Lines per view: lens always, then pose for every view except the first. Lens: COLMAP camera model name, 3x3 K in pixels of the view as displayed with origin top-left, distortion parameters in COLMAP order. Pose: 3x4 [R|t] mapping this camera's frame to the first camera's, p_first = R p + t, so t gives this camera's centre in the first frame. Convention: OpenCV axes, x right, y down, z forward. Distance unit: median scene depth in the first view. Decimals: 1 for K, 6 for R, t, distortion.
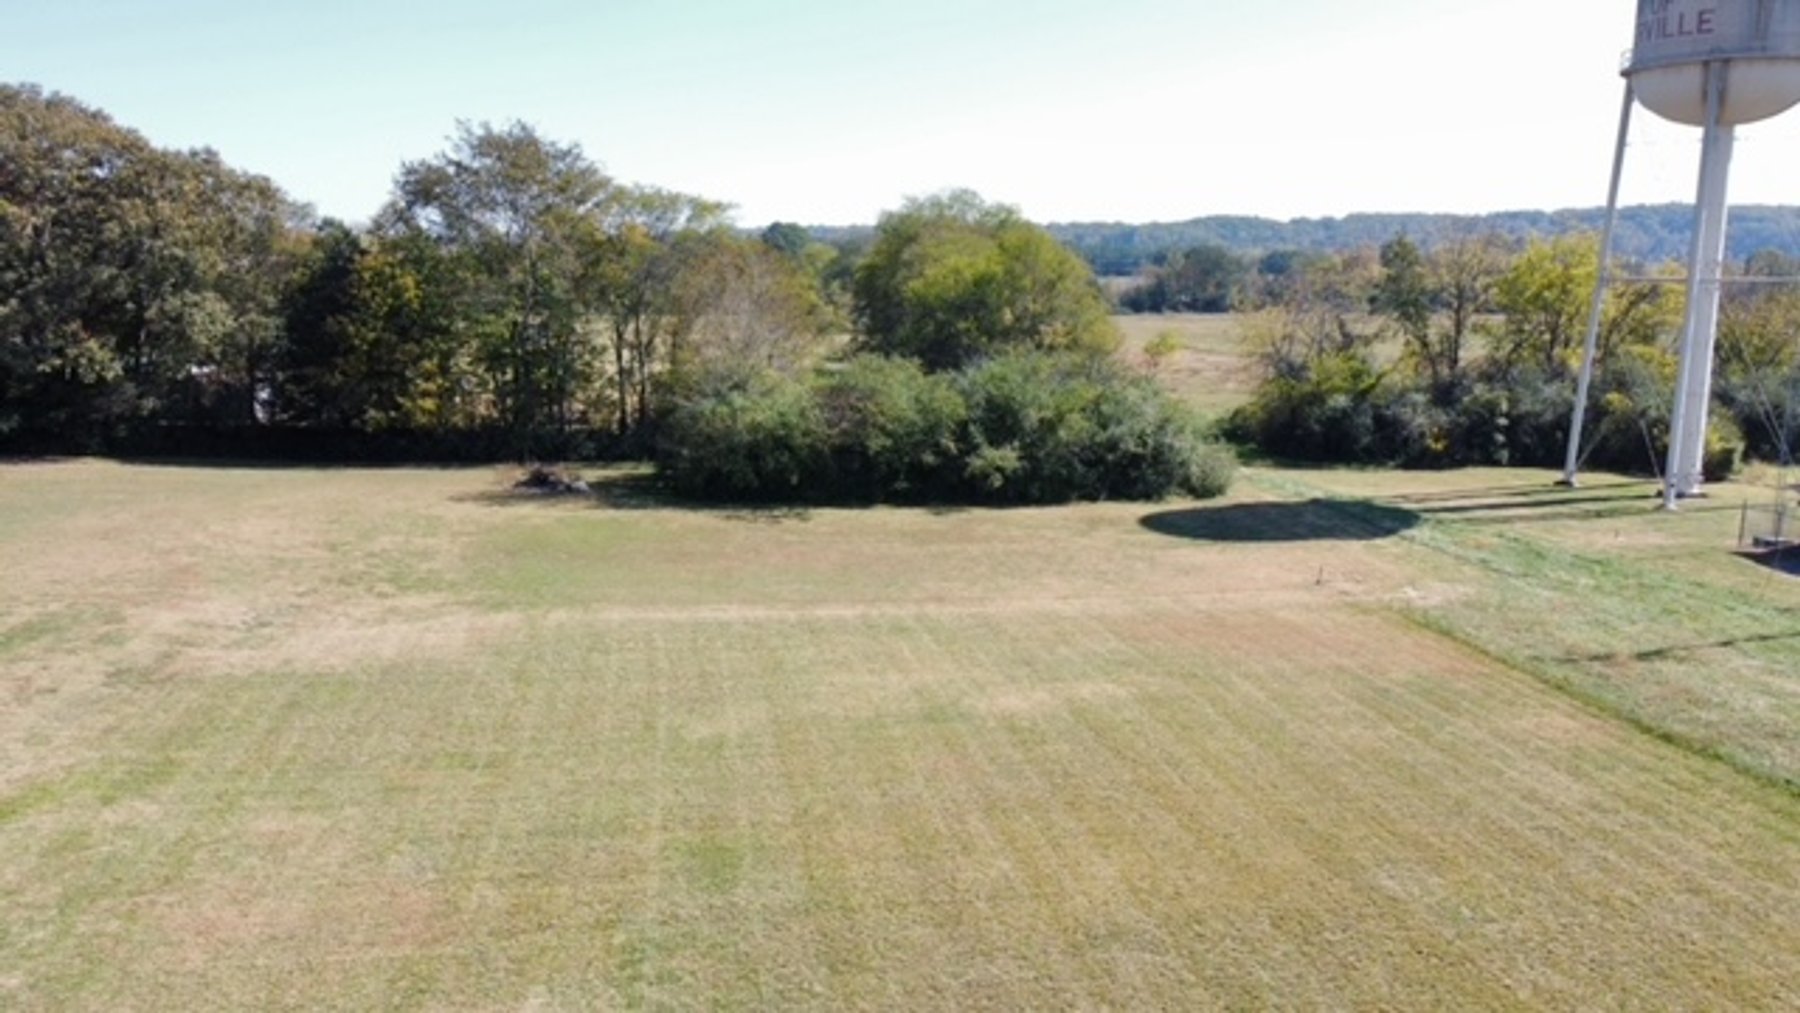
lens RADIAL K [[1353.4, 0, 908.1], [0, 1353.4, 507.7], [0, 0, 1]] dist [0.010939, -0.018898]
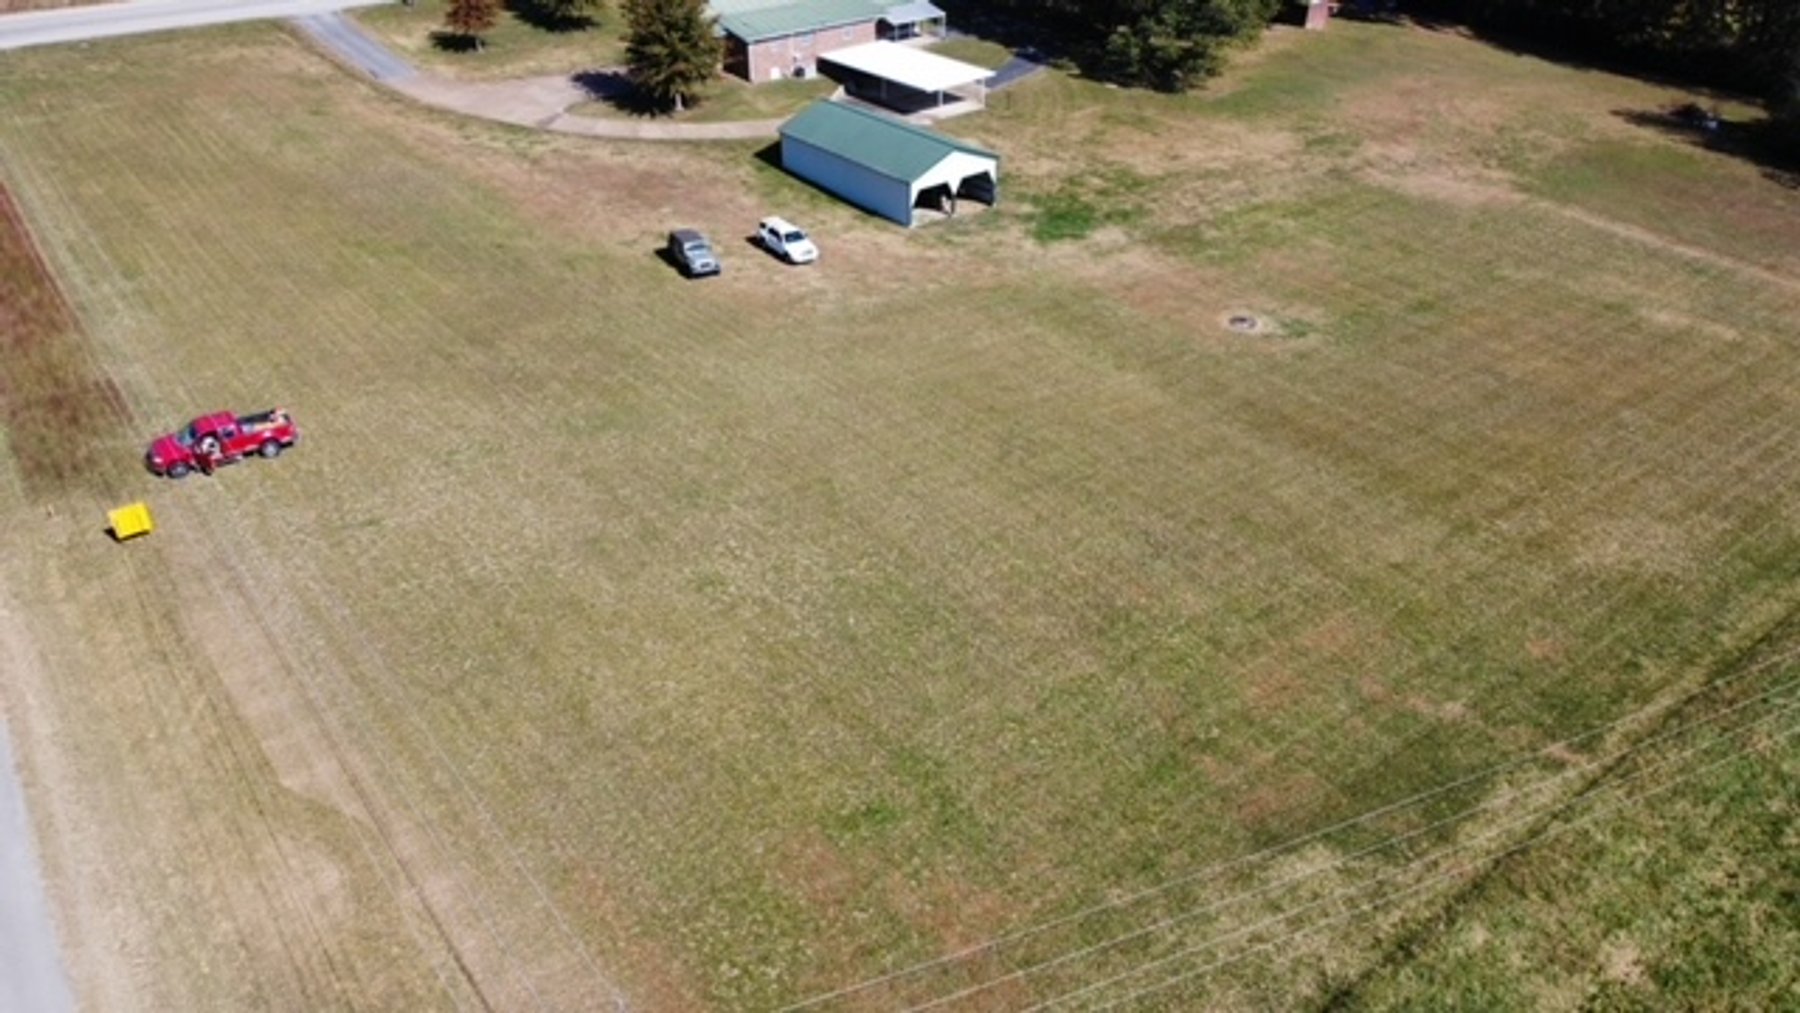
lens RADIAL K [[1353.4, 0, 906.3], [0, 1353.4, 540.5], [0, 0, 1]] dist [0.010939, -0.018898]
pose [[0.482783, 0.481178, -0.731702, 0.603250], [-0.161933, 0.870166, 0.465390, -0.162550], [0.860638, -0.106196, 0.498020, -0.489510]]
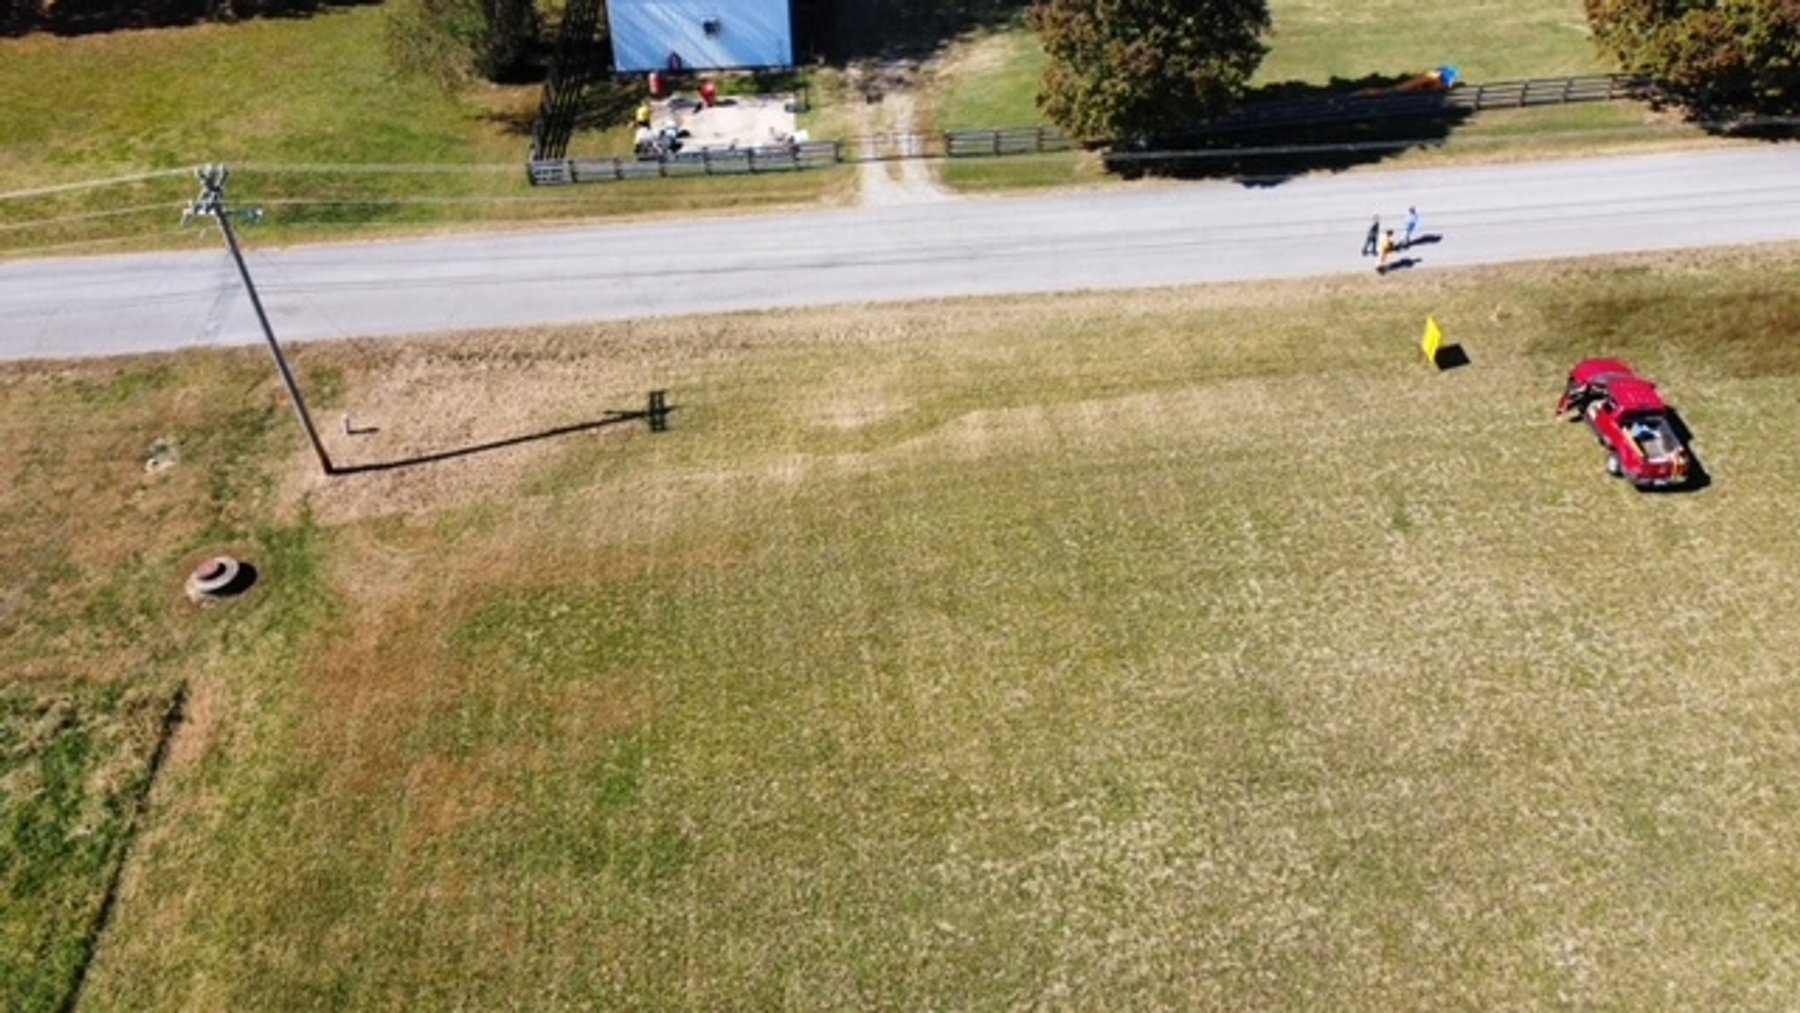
lens RADIAL K [[1353.4, 0, 912.8], [0, 1353.4, 505.1], [0, 0, 1]] dist [0.010939, -0.018898]
pose [[-0.997679, -0.040765, 0.054542, 0.113205], [0.019163, 0.600541, 0.799364, -0.255825], [-0.065341, 0.798554, -0.598366, -0.027040]]
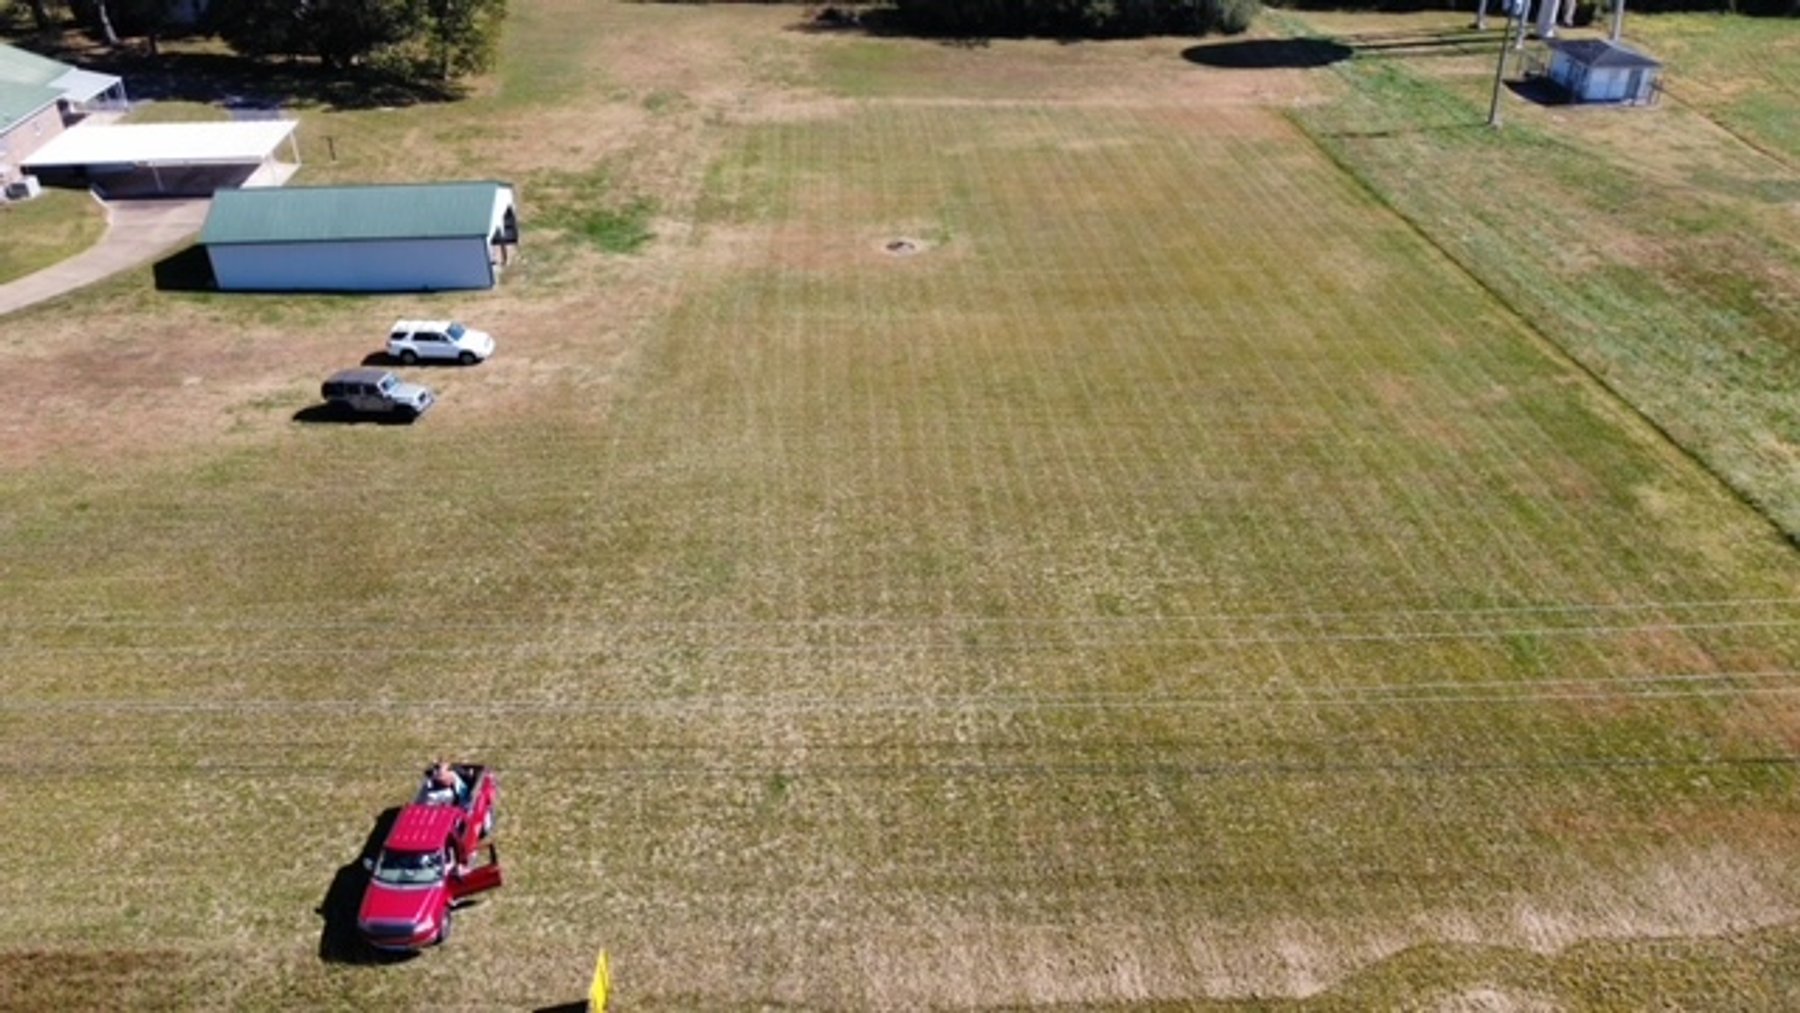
lens RADIAL K [[1353.4, 0, 915.1], [0, 1353.4, 508.6], [0, 0, 1]] dist [0.010939, -0.018898]
pose [[0.993773, 0.057202, -0.095619, 0.031323], [-0.018309, 0.930332, 0.366261, -0.069948], [0.109908, -0.362230, 0.925586, -0.793760]]
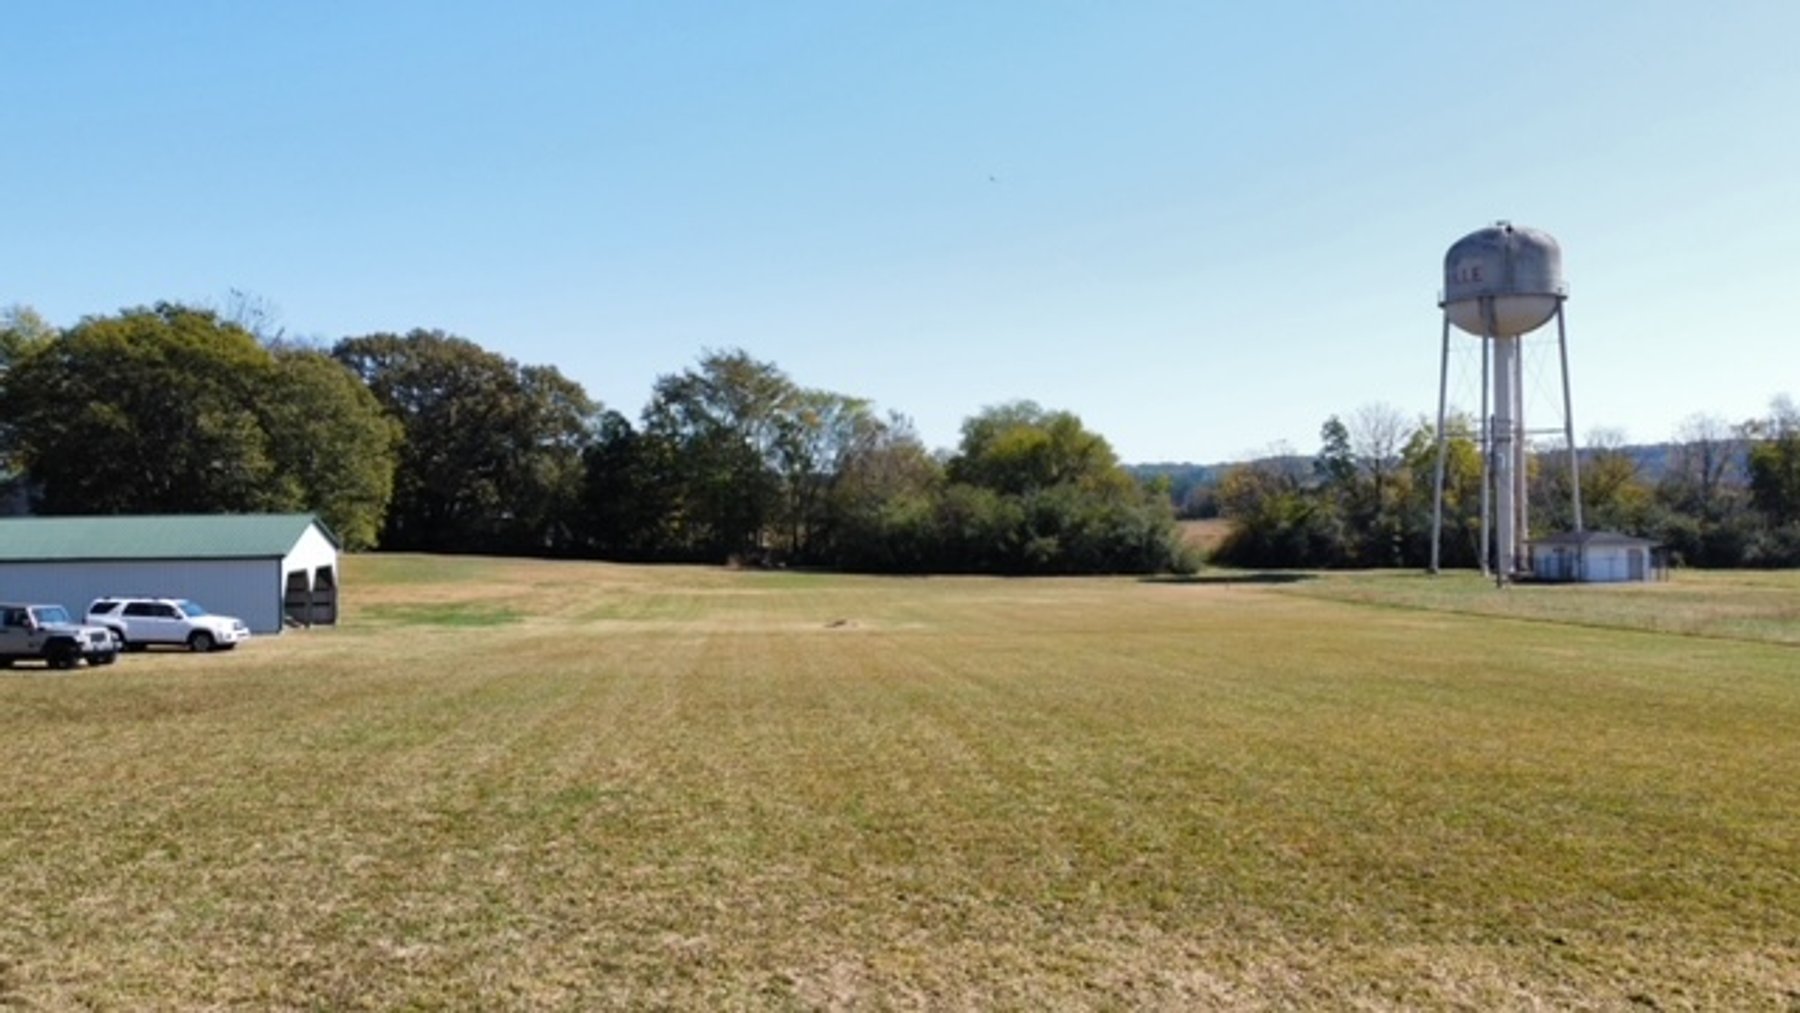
lens RADIAL K [[1353.4, 0, 913.4], [0, 1353.4, 503.3], [0, 0, 1]] dist [0.010939, -0.018898]
pose [[0.998601, -0.009627, -0.051997, -0.004887], [-0.000037, 0.983163, -0.182728, 0.201196], [0.052881, 0.182474, 0.981788, -0.560914]]
